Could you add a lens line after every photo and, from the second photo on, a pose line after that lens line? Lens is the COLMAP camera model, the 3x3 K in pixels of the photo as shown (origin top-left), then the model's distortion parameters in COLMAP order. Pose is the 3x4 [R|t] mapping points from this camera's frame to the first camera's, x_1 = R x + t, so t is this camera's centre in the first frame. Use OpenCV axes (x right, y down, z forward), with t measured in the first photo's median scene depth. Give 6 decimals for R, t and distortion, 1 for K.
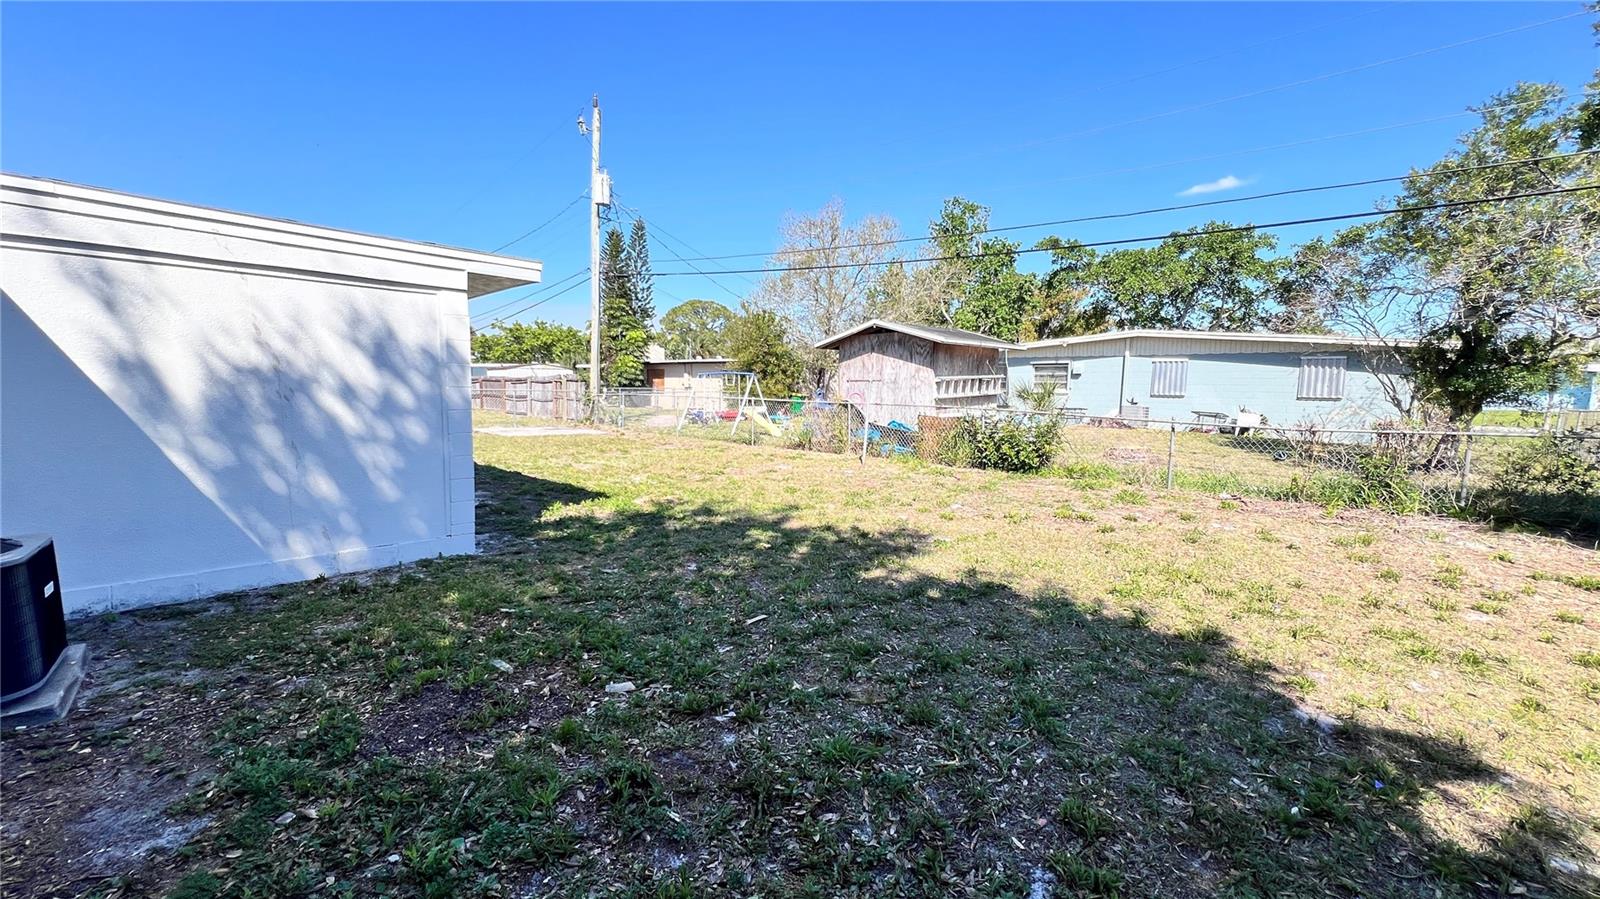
lens RADIAL K [[640.3, 0, 807.5], [0, 640.3, 444.2], [0, 0, 1]] dist [-0.000758, 0.000394]
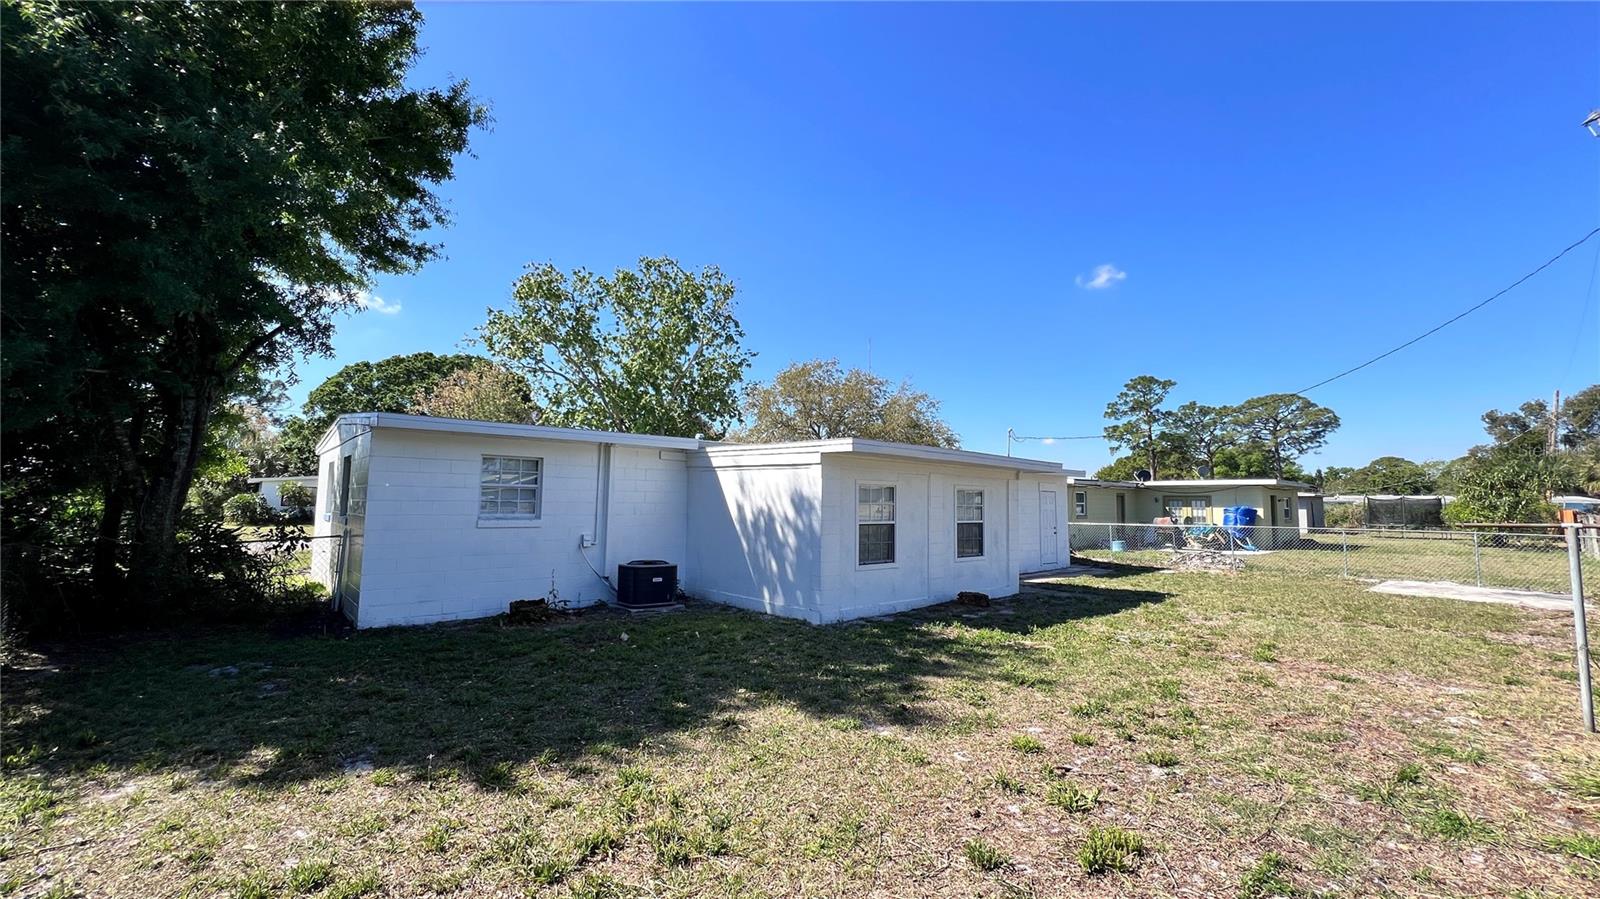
lens RADIAL K [[640.3, 0, 802.2], [0, 640.3, 448.7], [0, 0, 1]] dist [-0.000758, 0.000394]
pose [[-0.031525, -0.092614, -0.995203, 1.383705], [-0.111105, 0.989852, -0.088597, -0.147607], [0.993308, 0.107779, -0.041495, 1.216033]]
